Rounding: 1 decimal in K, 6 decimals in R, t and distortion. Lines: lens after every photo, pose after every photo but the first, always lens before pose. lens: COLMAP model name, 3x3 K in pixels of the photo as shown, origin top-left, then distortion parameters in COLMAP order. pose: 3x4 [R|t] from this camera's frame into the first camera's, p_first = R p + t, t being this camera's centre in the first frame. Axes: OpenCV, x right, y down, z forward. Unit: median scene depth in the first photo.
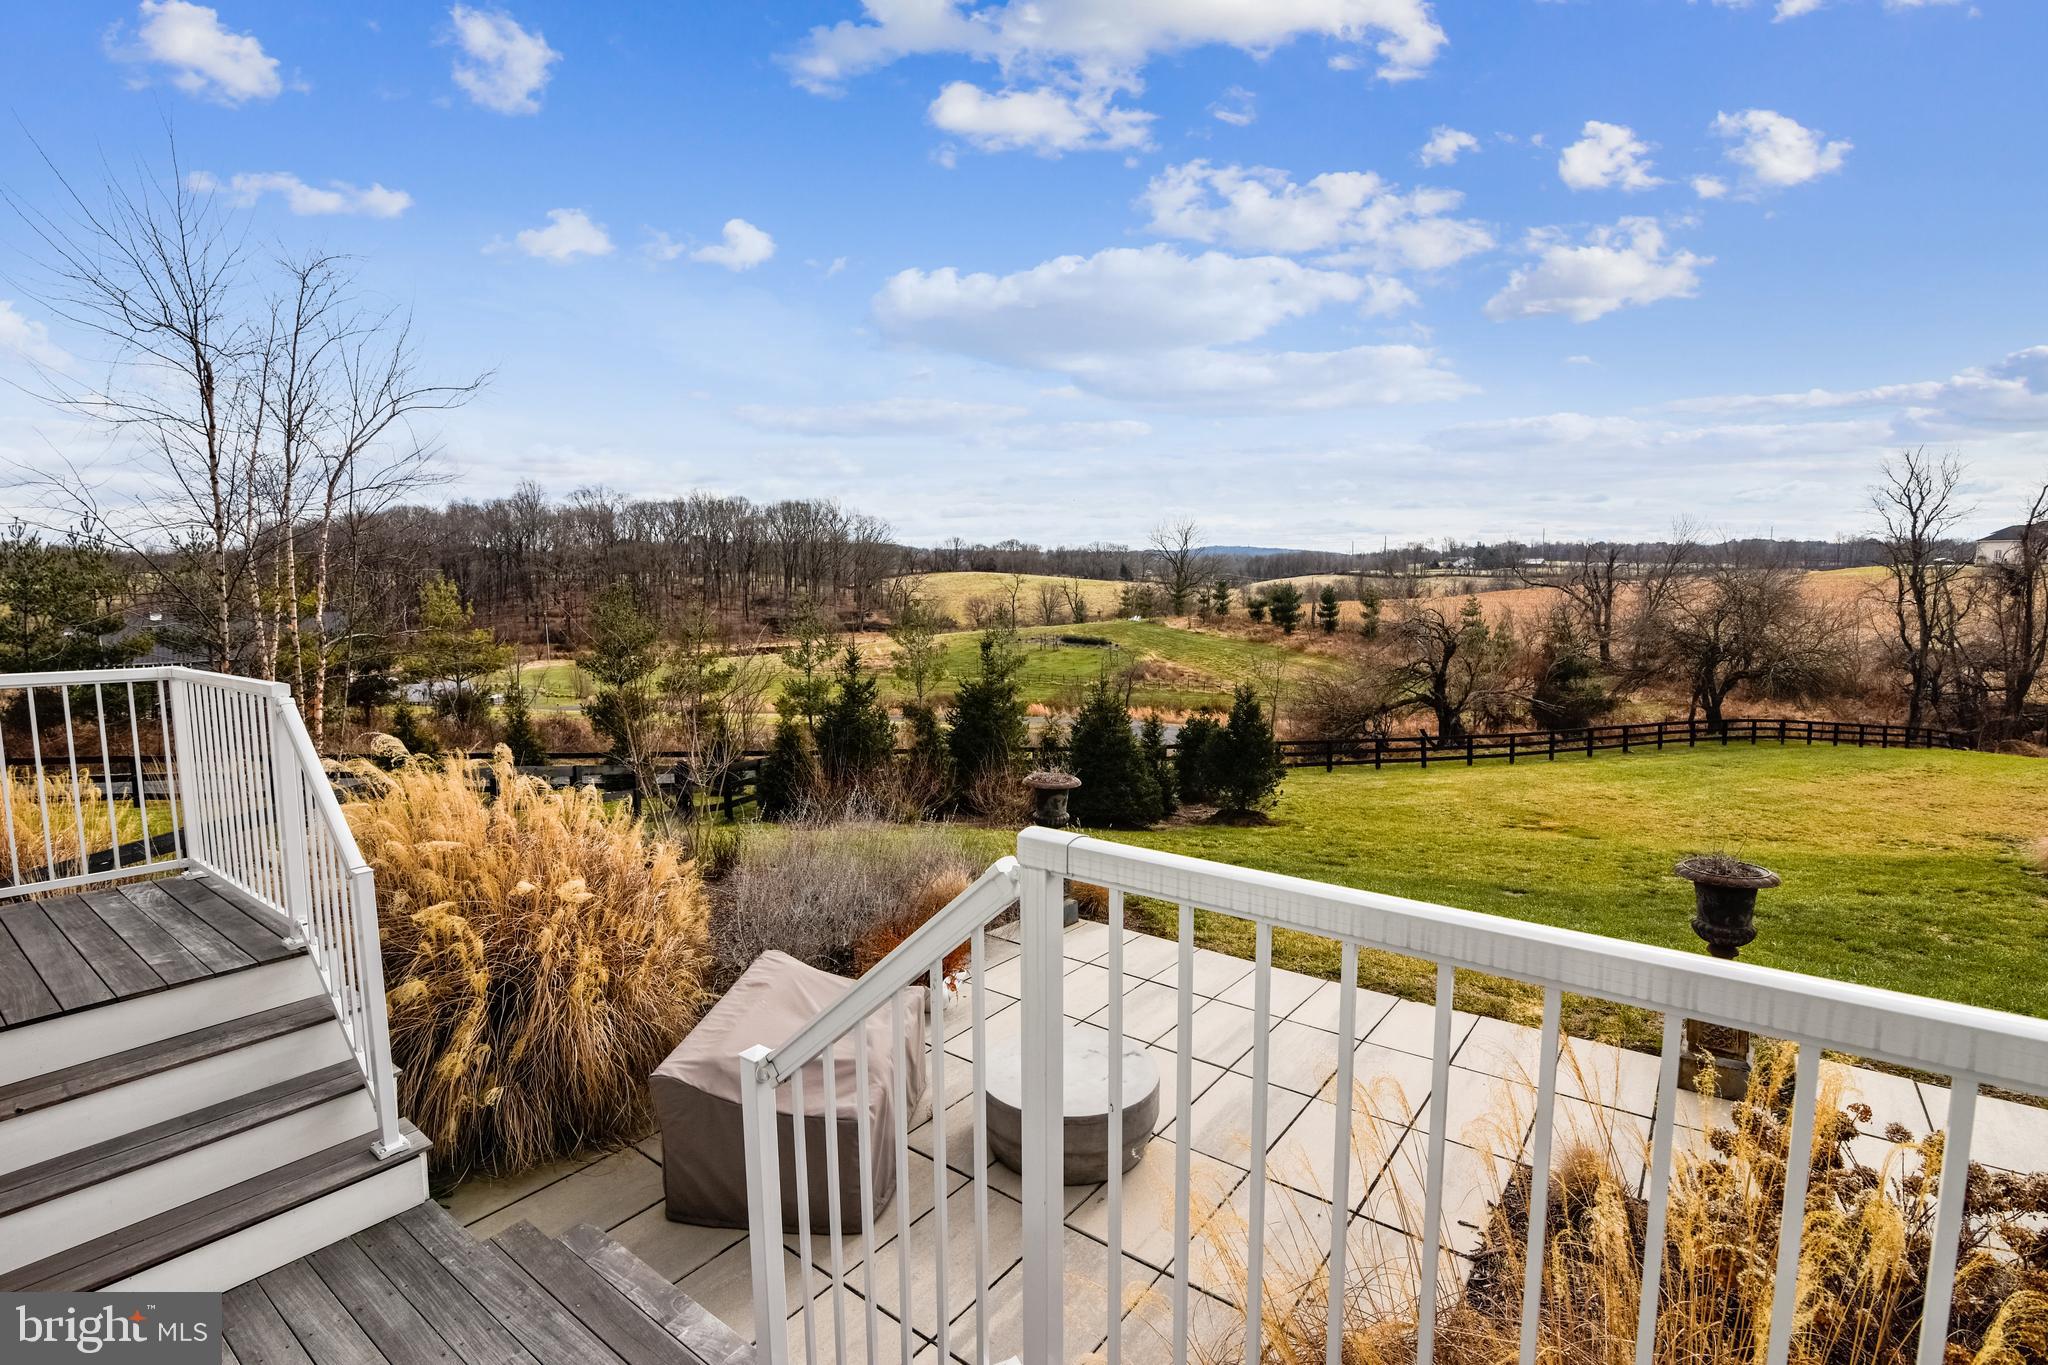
lens RADIAL K [[970.4, 0, 1011.0], [0, 970.4, 688.7], [0, 0, 1]] dist [-0.009797, 0.000189]
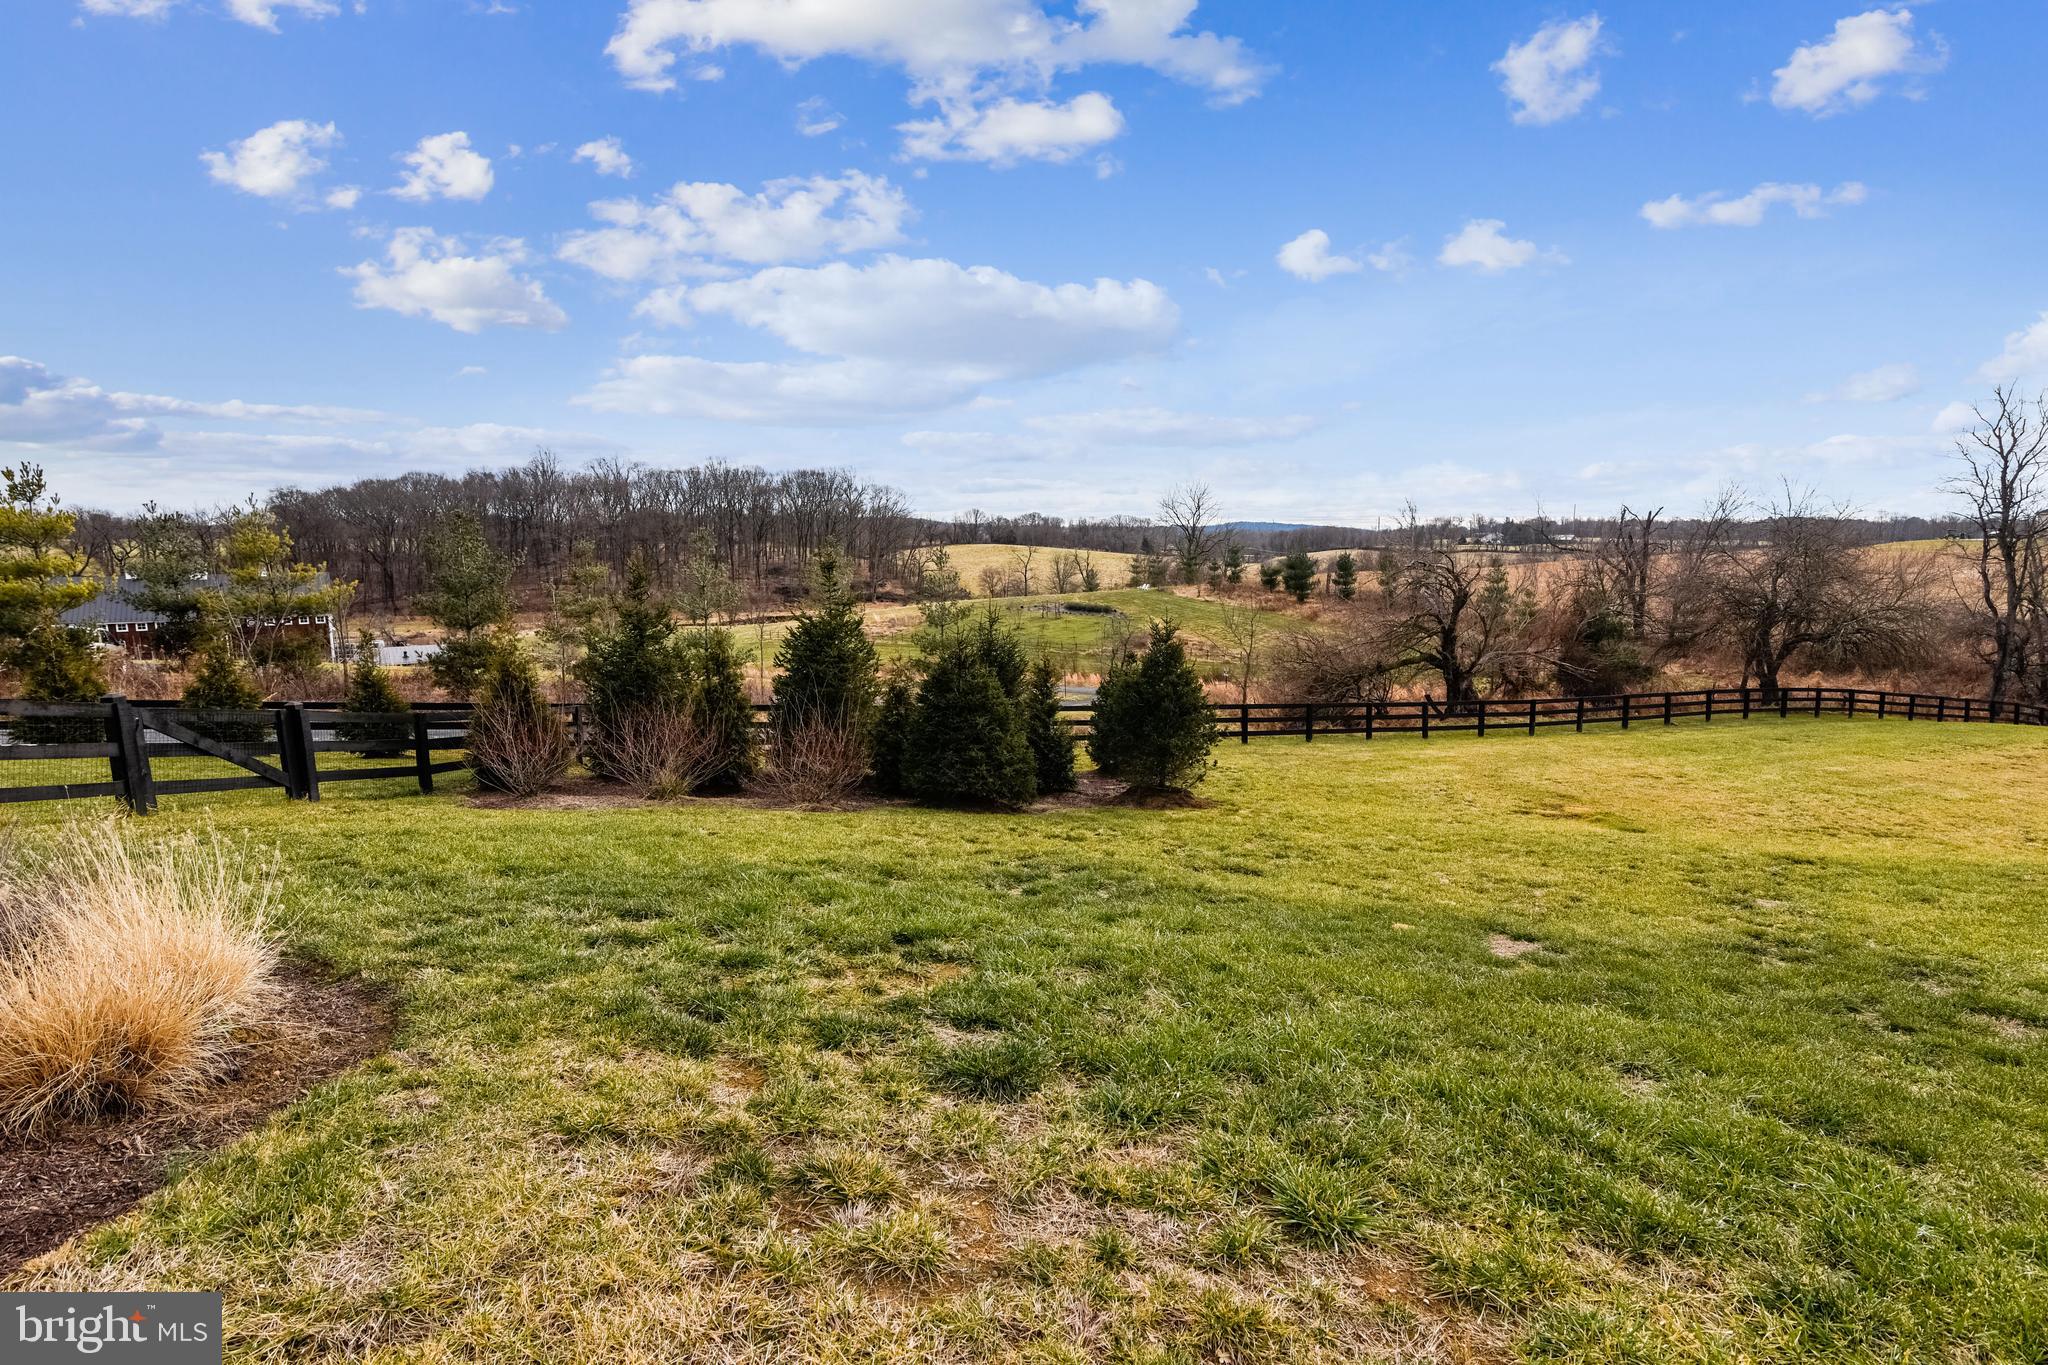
lens RADIAL K [[961.2, 0, 995.3], [0, 961.2, 685.0], [0, 0, 1]] dist [-0.020737, 0.002704]
pose [[0.999176, 0.009426, -0.039481, 0.056473], [-0.008490, 0.999680, 0.023812, 0.012231], [0.039692, -0.023457, 0.998937, 0.102858]]
